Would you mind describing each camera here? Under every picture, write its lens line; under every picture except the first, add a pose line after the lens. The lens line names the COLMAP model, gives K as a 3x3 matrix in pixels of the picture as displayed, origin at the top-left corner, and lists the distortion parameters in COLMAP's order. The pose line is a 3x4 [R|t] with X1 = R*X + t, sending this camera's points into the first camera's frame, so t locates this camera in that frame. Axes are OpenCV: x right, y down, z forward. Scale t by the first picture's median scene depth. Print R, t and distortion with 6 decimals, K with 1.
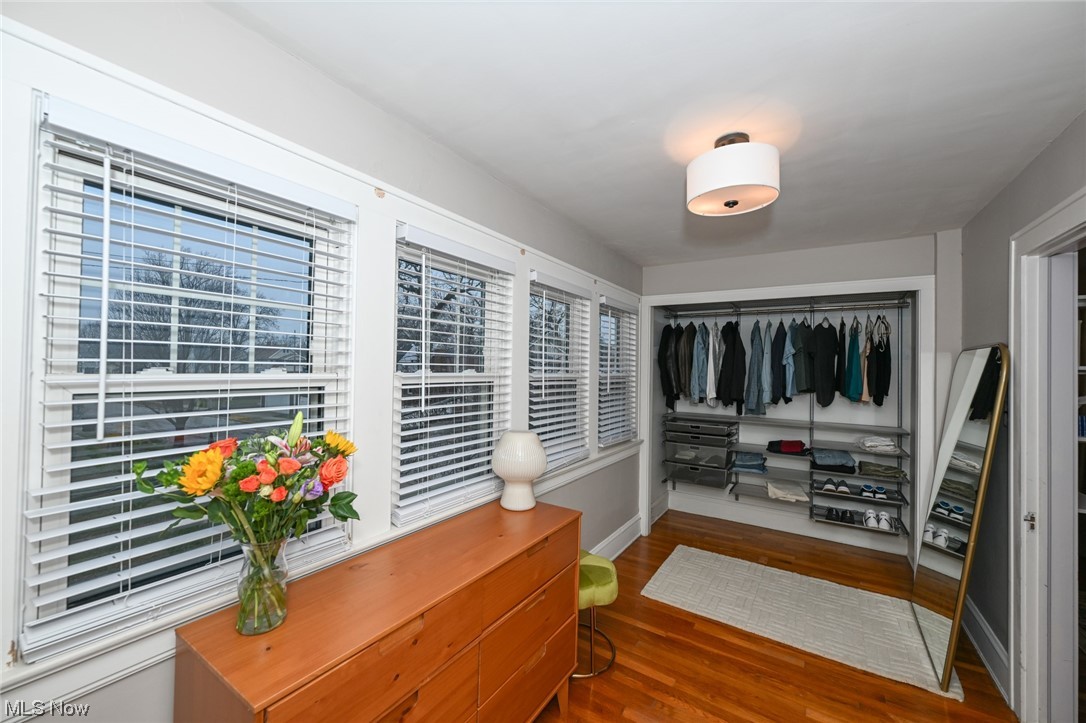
lens RADIAL K [[427.9, 0, 537.9], [0, 427.9, 361.0], [0, 0, 1]] dist [-0.000306, 0.000216]
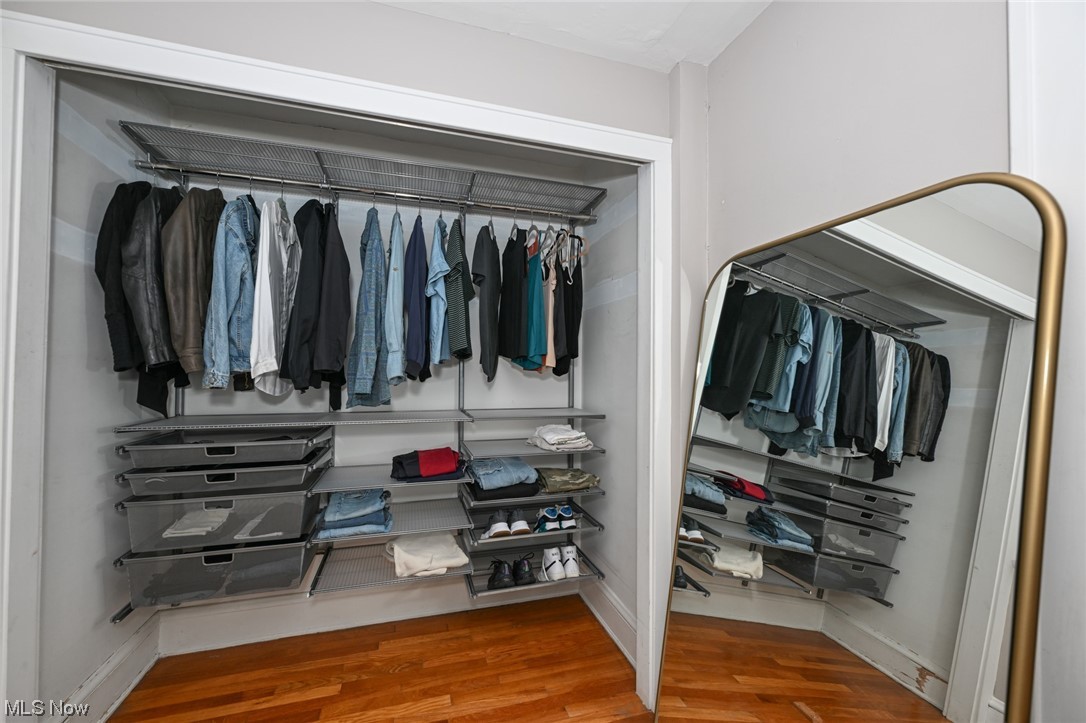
lens RADIAL K [[427.9, 0, 537.9], [0, 427.9, 361.0], [0, 0, 1]] dist [-0.000306, 0.000216]
pose [[0.638539, 0.004514, 0.769576, 0.264129], [-0.004296, 0.999988, -0.002301, 0.076145], [-0.769577, -0.001837, 0.638551, 0.556374]]
